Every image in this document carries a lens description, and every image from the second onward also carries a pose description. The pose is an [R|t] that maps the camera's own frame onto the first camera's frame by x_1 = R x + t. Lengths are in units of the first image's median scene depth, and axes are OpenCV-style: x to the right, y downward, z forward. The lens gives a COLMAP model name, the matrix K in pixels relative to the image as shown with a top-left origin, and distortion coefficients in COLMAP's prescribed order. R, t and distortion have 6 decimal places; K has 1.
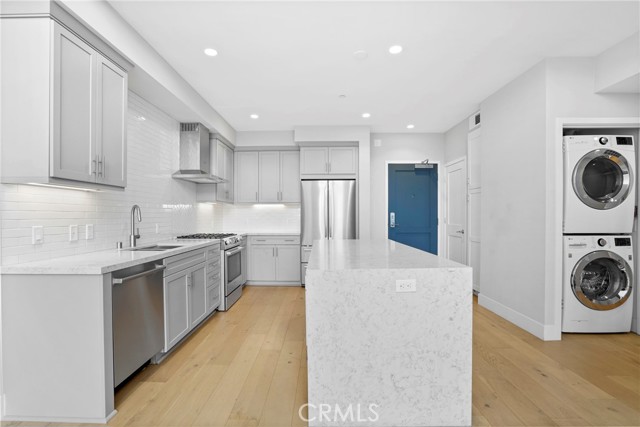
lens RADIAL K [[292.0, 0, 316.2], [0, 292.0, 221.1], [0, 0, 1]] dist [-0.044314, 0.000446]
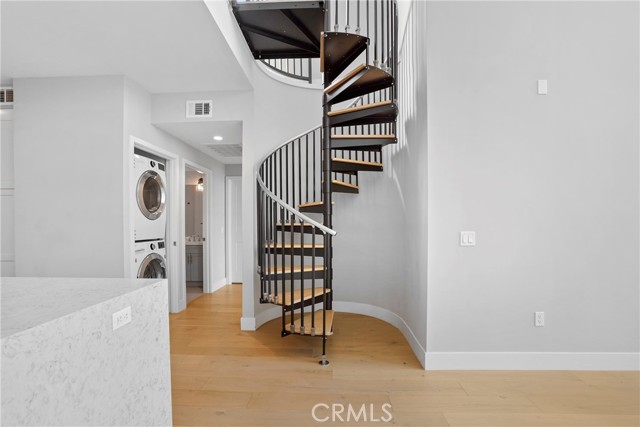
lens RADIAL K [[292.0, 0, 316.2], [0, 292.0, 221.1], [0, 0, 1]] dist [-0.044314, 0.000446]
pose [[0.023747, 0.010906, 0.999659, -0.223239], [0.019769, 0.999740, -0.011377, -0.006789], [-0.999523, 0.020032, 0.023525, 0.245170]]
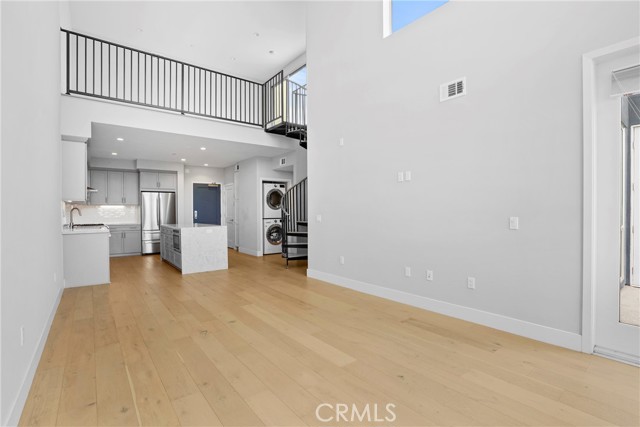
lens RADIAL K [[305.4, 0, 307.4], [0, 305.4, 211.8], [0, 0, 1]] dist [-0.000604, -0.000108]
pose [[0.791951, -0.005517, 0.610559, -0.633543], [0.017770, 0.999744, -0.014016, 0.028741], [-0.610326, 0.021949, 0.791847, -1.675842]]
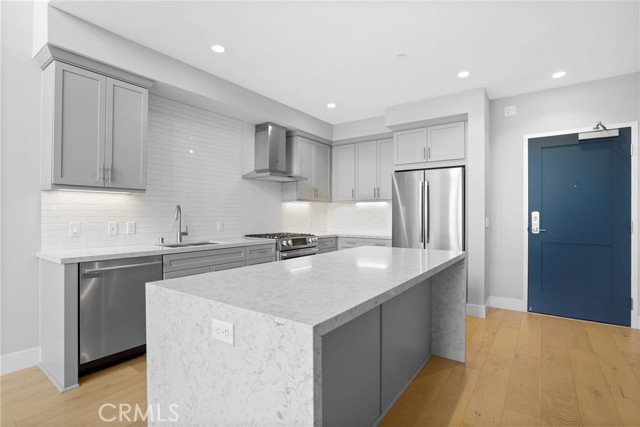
lens RADIAL K [[303.9, 0, 320.0], [0, 303.9, 213.5], [0, 0, 1]] dist [-0.035954, 0.000592]
pose [[0.829411, 0.002410, -0.558634, 0.435731], [-0.015203, 0.999718, -0.018260, -0.008704], [0.558432, 0.023638, 0.829213, 0.305115]]
